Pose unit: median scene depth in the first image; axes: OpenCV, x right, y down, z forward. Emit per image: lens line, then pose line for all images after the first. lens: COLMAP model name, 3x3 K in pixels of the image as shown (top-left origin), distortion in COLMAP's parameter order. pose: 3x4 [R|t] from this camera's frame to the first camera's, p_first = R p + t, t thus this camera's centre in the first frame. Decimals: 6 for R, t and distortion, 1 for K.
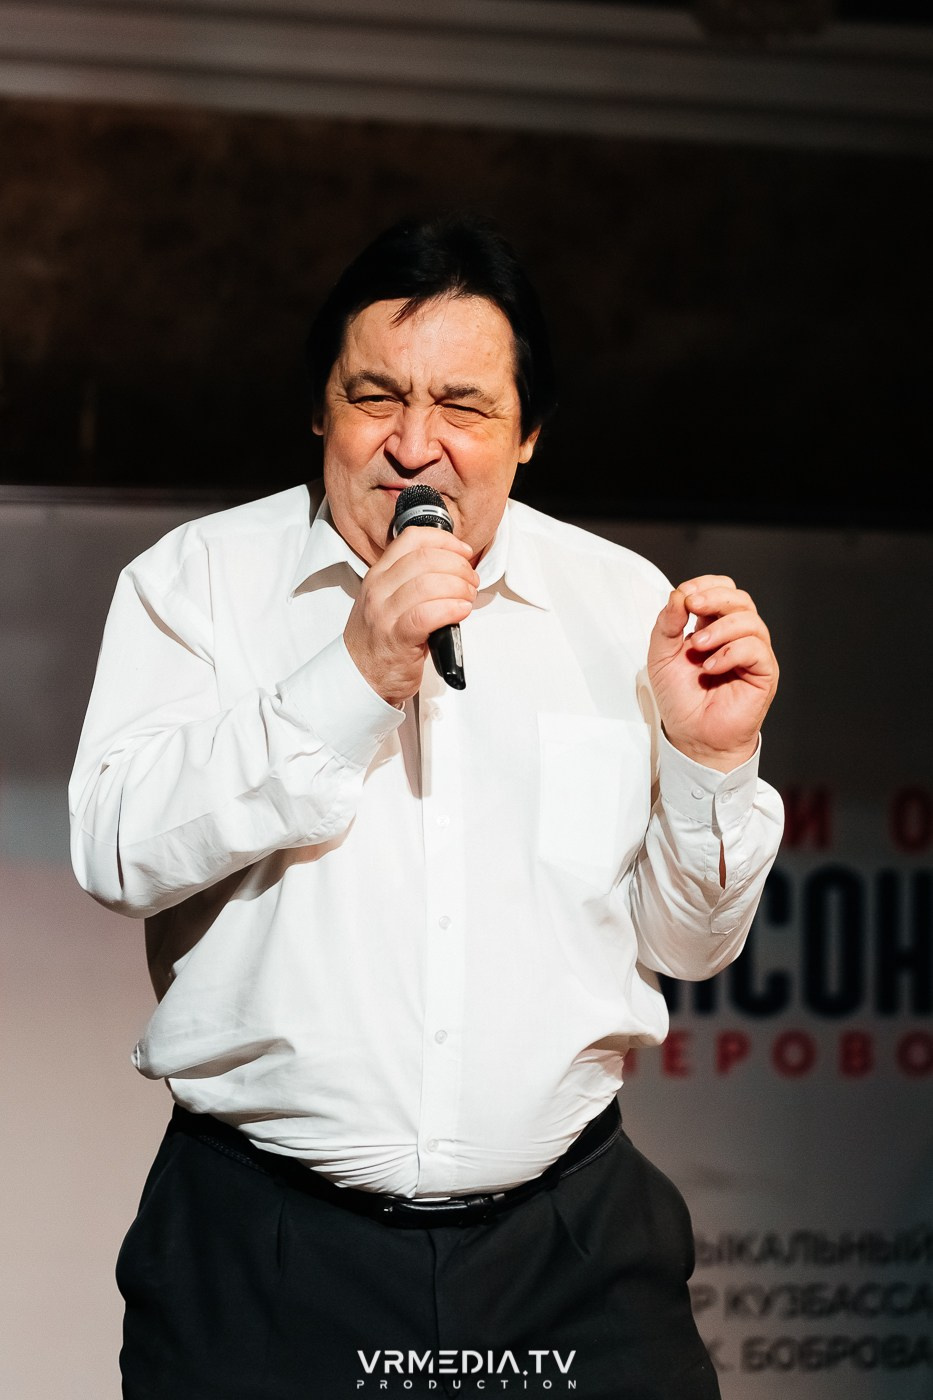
lens RADIAL K [[4299.0, 0, 451.5], [0, 4299.0, 712.2], [0, 0, 1]] dist [-0.016538, 0.000000]
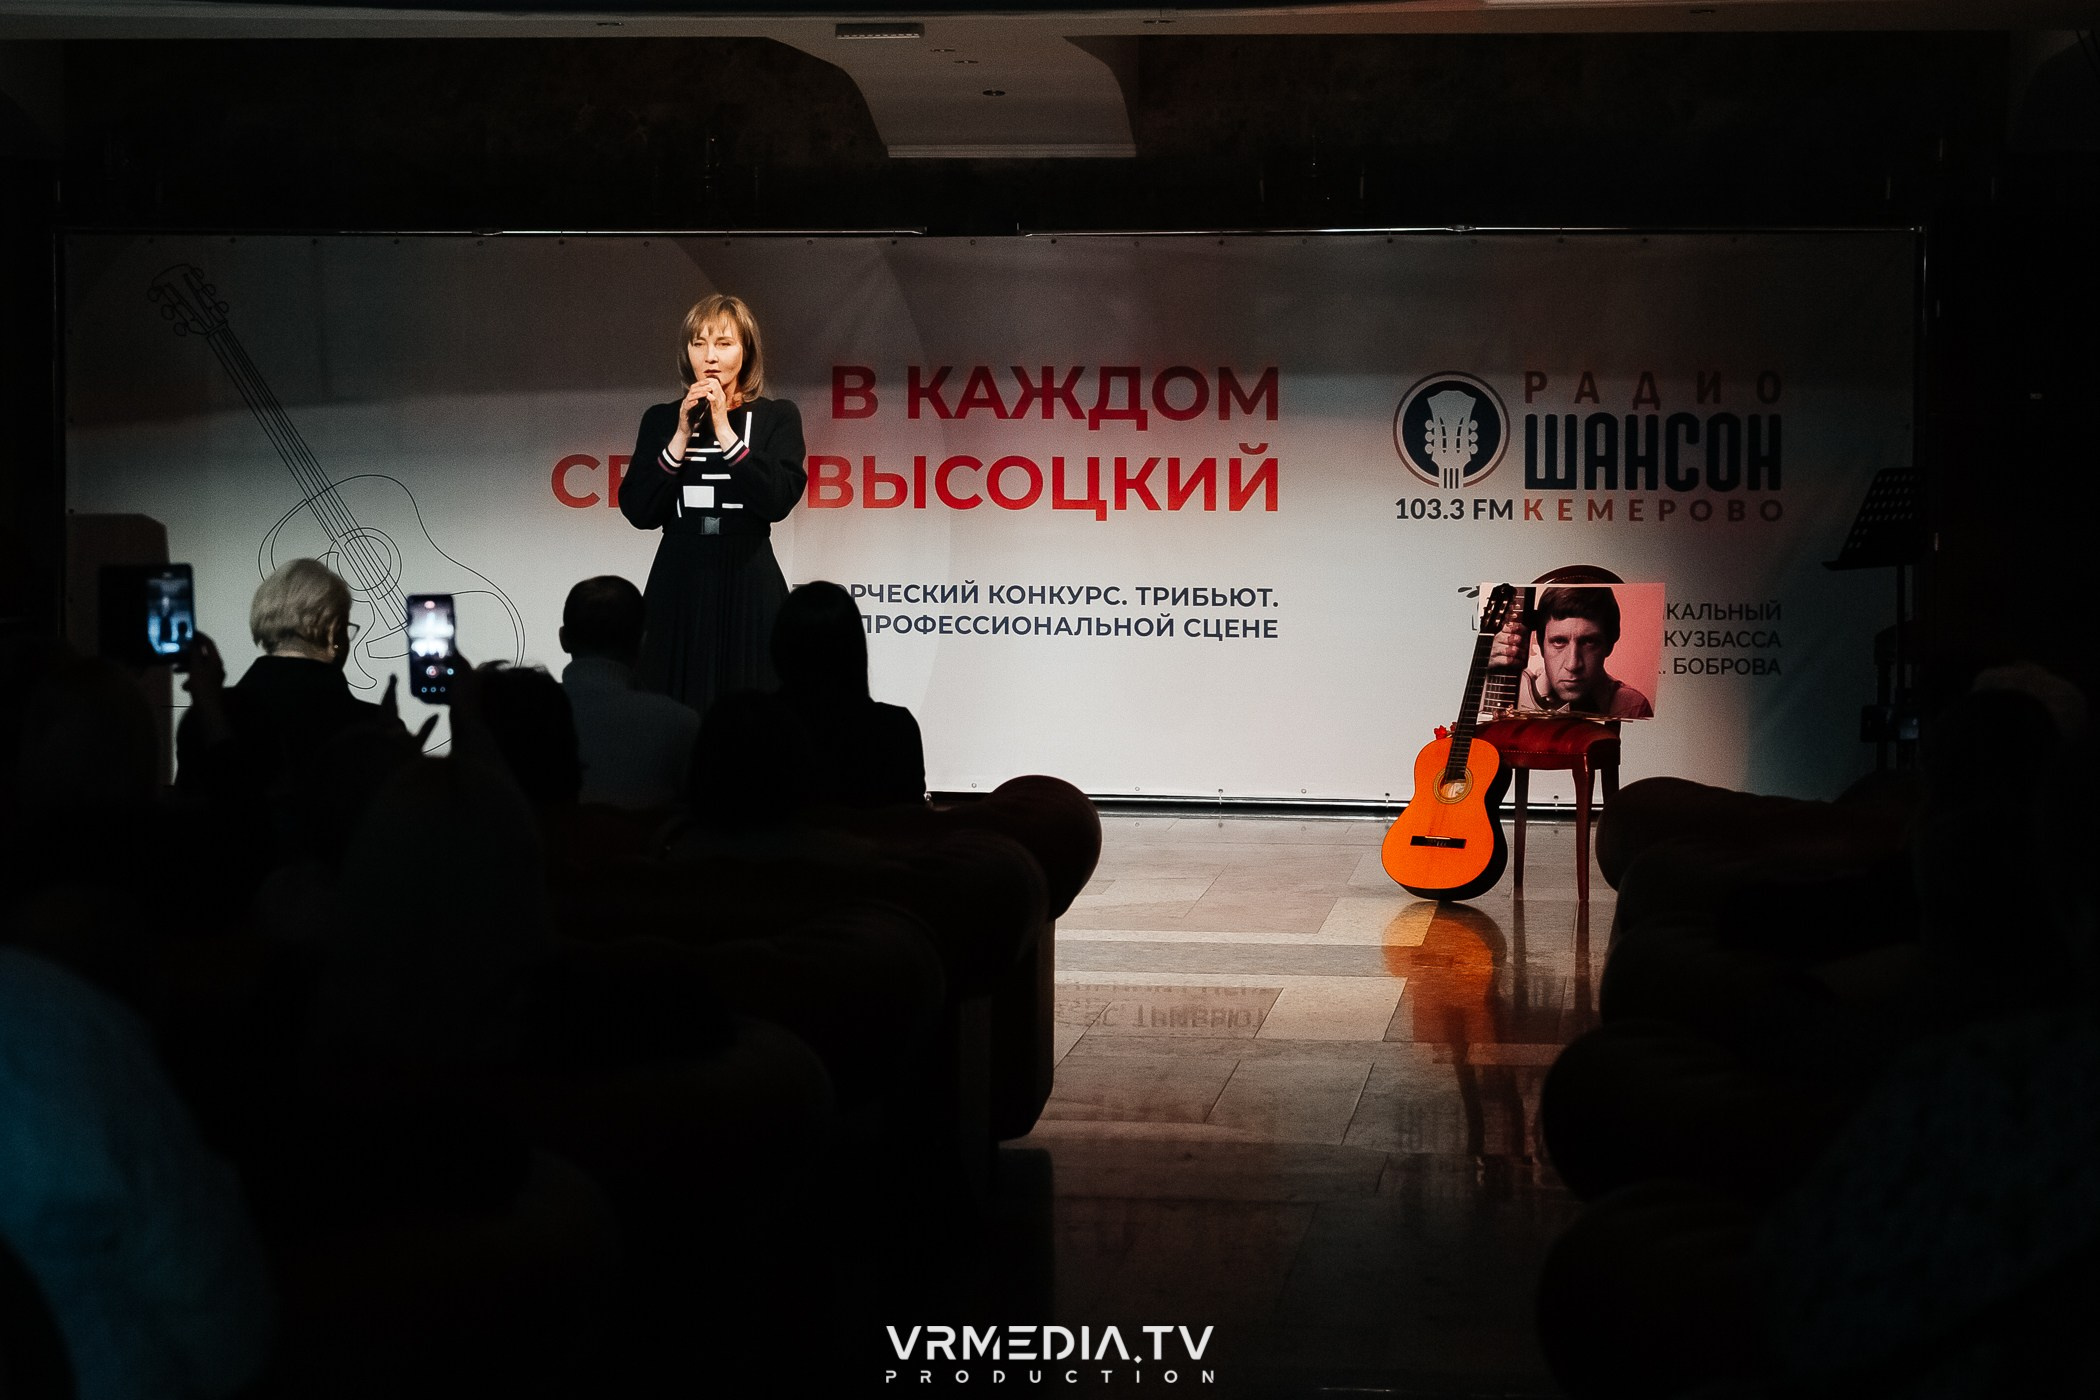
lens RADIAL K [[5232.3, 0, 903.9], [0, 5232.3, 601.8], [0, 0, 1]] dist [0.027954, 0.000000]
pose [[0.894708, 0.015659, -0.446377, 0.800941], [0.028414, 0.995366, 0.091869, -0.104039], [0.445747, -0.094879, 0.890117, -1.234948]]
